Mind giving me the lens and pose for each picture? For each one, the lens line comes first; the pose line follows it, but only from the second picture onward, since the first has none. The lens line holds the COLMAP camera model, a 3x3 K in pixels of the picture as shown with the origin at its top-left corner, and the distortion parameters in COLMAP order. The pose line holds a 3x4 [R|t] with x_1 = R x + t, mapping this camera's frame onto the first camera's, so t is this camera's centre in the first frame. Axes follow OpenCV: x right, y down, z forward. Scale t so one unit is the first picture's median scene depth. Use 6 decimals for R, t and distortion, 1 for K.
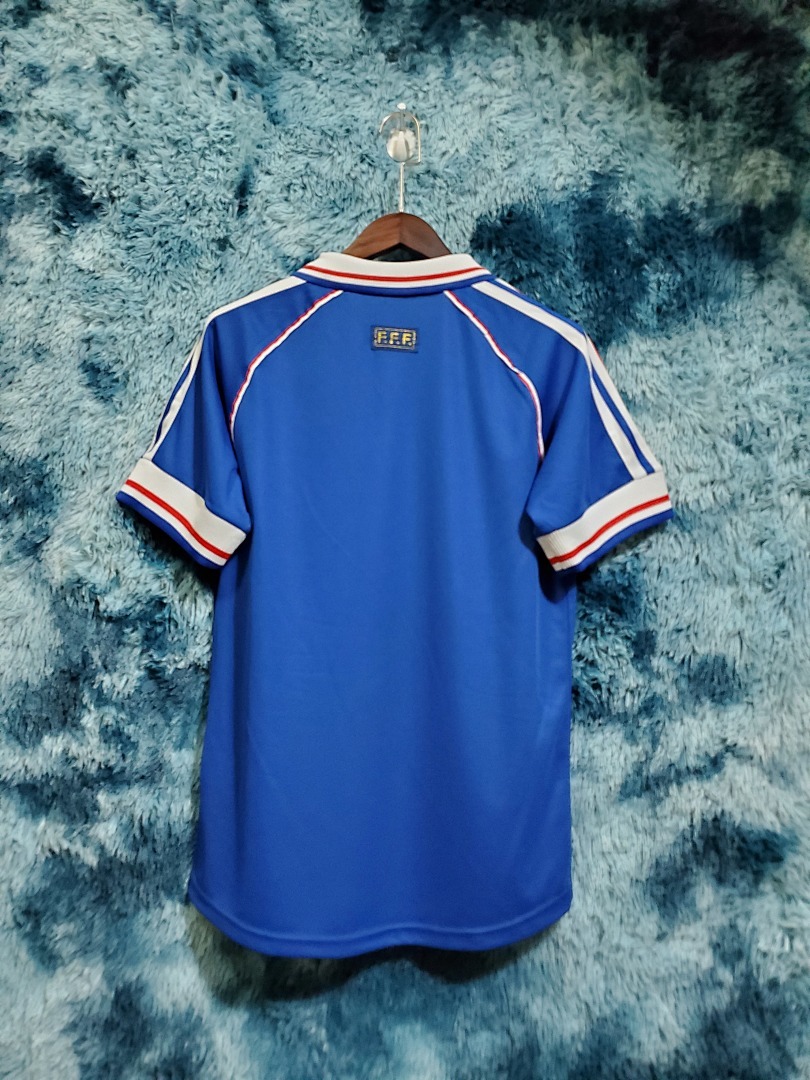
lens RADIAL K [[822.5, 0, 407.4], [0, 822.5, 548.3], [0, 0, 1]] dist [-0.015773, 0.017340]
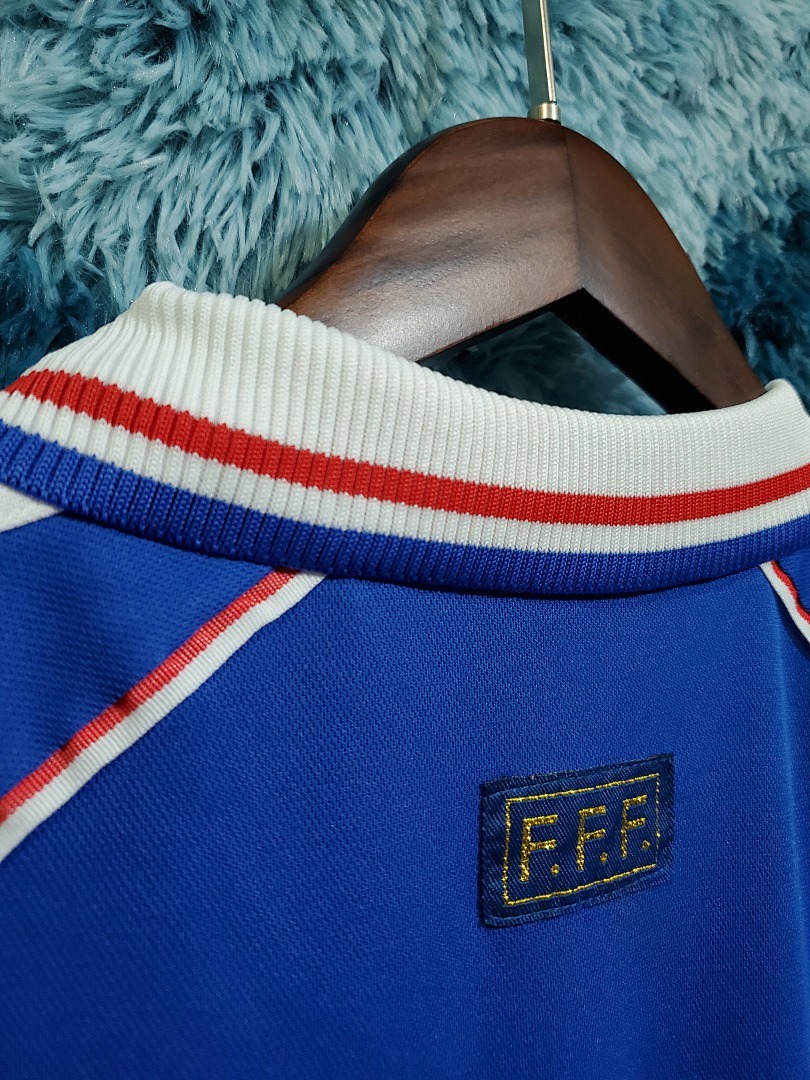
lens RADIAL K [[822.5, 0, 407.0], [0, 822.5, 541.5], [0, 0, 1]] dist [-0.015773, 0.017340]
pose [[0.857774, -0.018740, 0.513685, -0.140731], [-0.018901, 0.997509, 0.067953, -0.325605], [-0.513679, -0.067998, 0.855284, 0.851503]]
